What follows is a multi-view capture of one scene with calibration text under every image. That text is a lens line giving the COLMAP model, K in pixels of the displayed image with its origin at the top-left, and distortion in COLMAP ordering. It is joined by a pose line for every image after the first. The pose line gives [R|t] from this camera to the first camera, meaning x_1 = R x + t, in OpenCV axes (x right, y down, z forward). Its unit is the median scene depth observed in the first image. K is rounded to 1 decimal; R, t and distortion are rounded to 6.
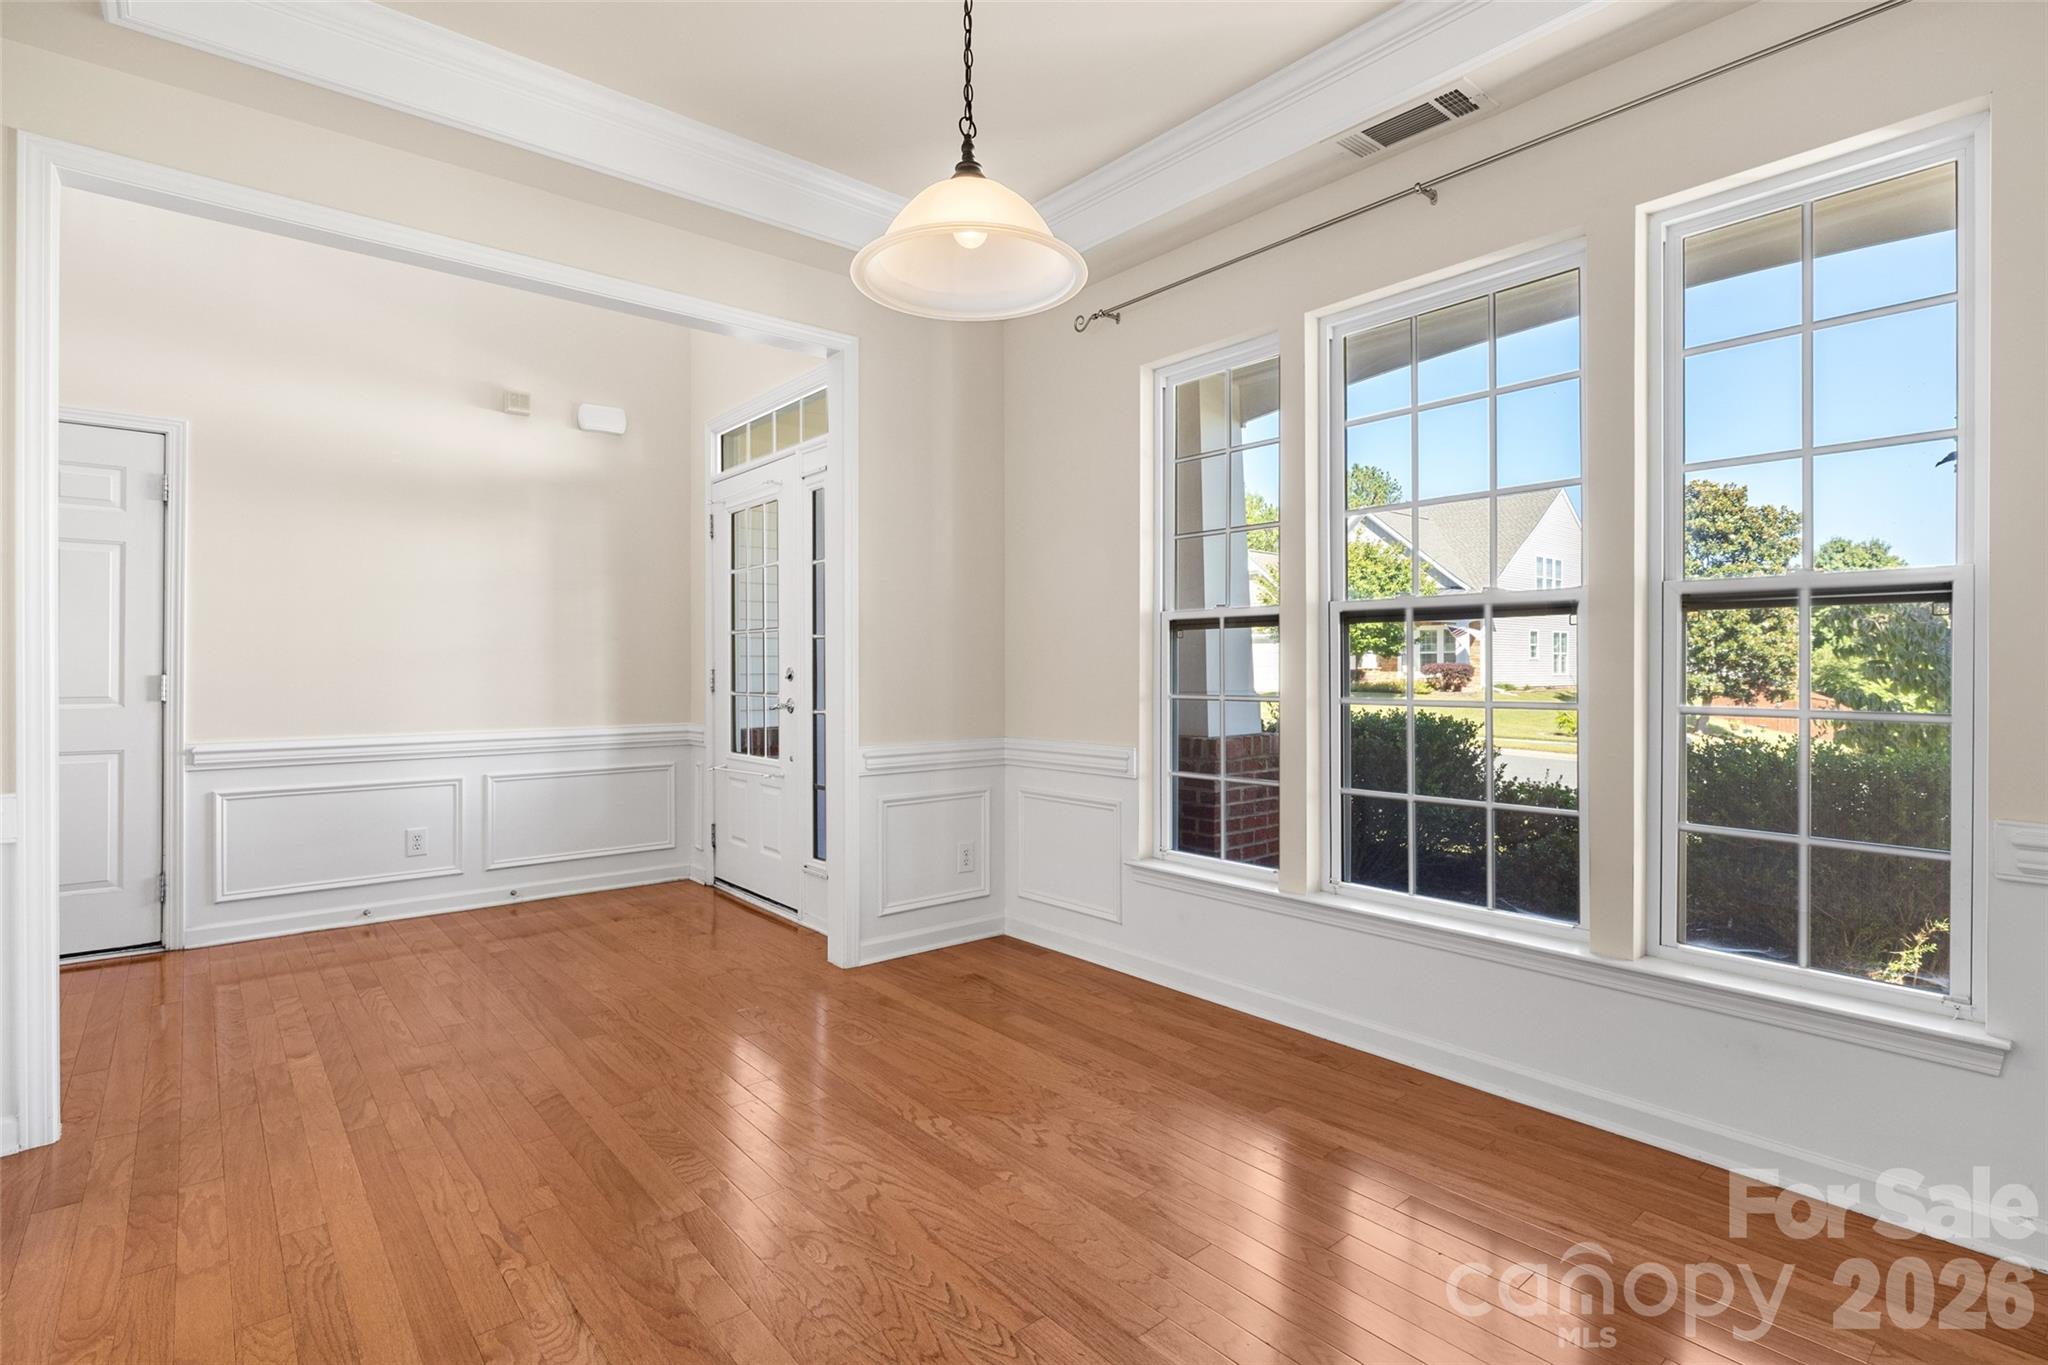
lens RADIAL K [[961.0, 0, 1031.1], [0, 961.0, 674.6], [0, 0, 1]] dist [-0.004200, -0.000138]
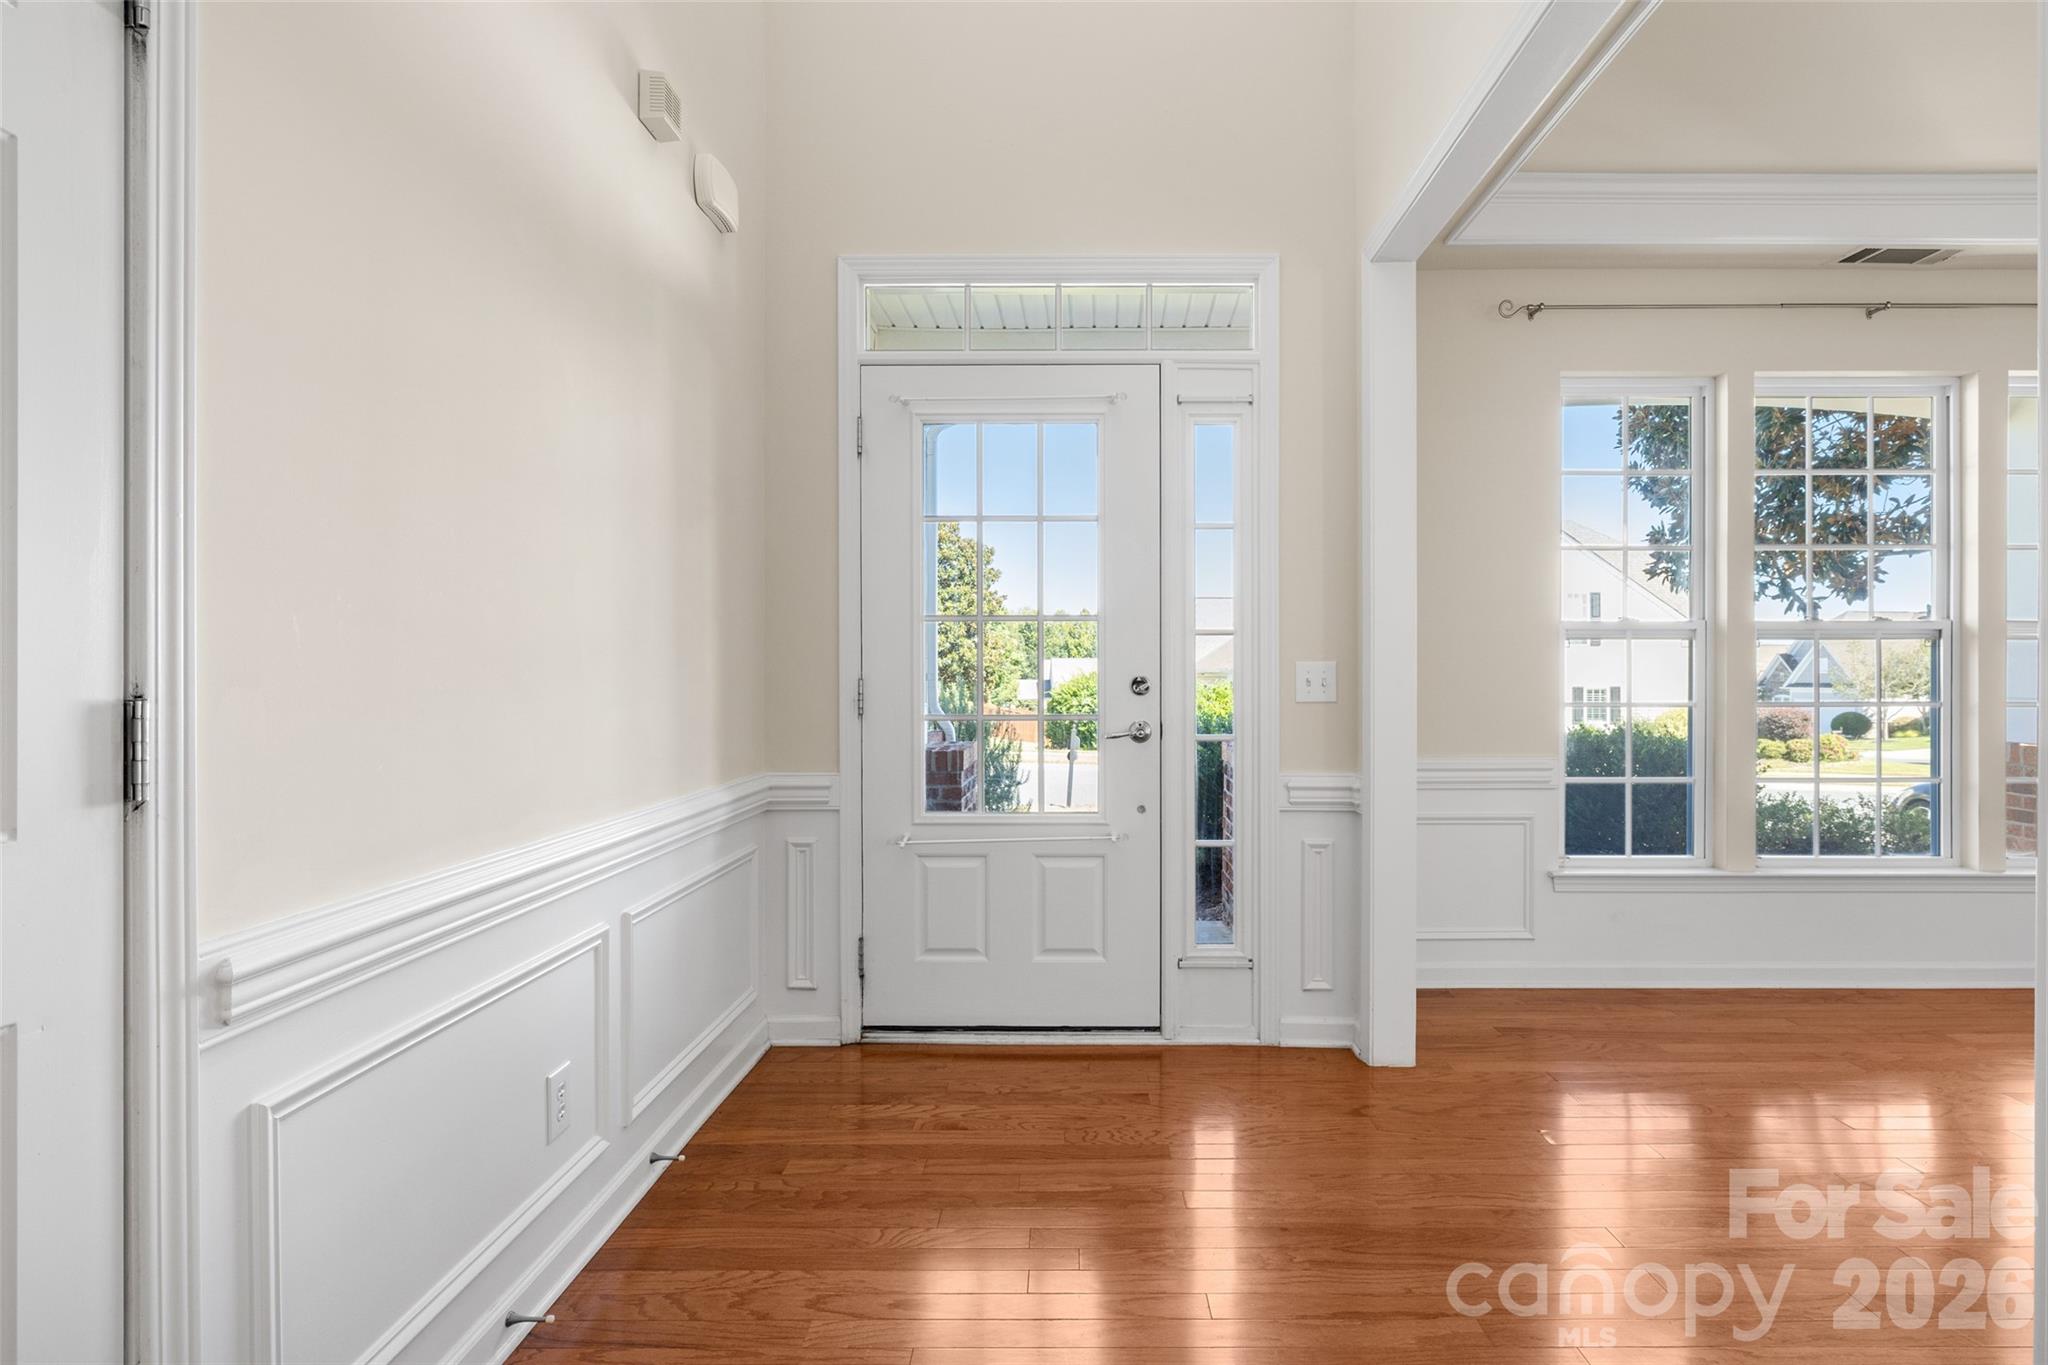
lens RADIAL K [[1045.0, 0, 1031.3], [0, 1045.0, 679.7], [0, 0, 1]] dist [-0.007279, -0.000696]
pose [[0.654528, -0.000541, 0.756038, -0.916566], [0.002986, 0.999994, -0.001870, -0.003236], [-0.756032, 0.003482, 0.654525, 0.607902]]
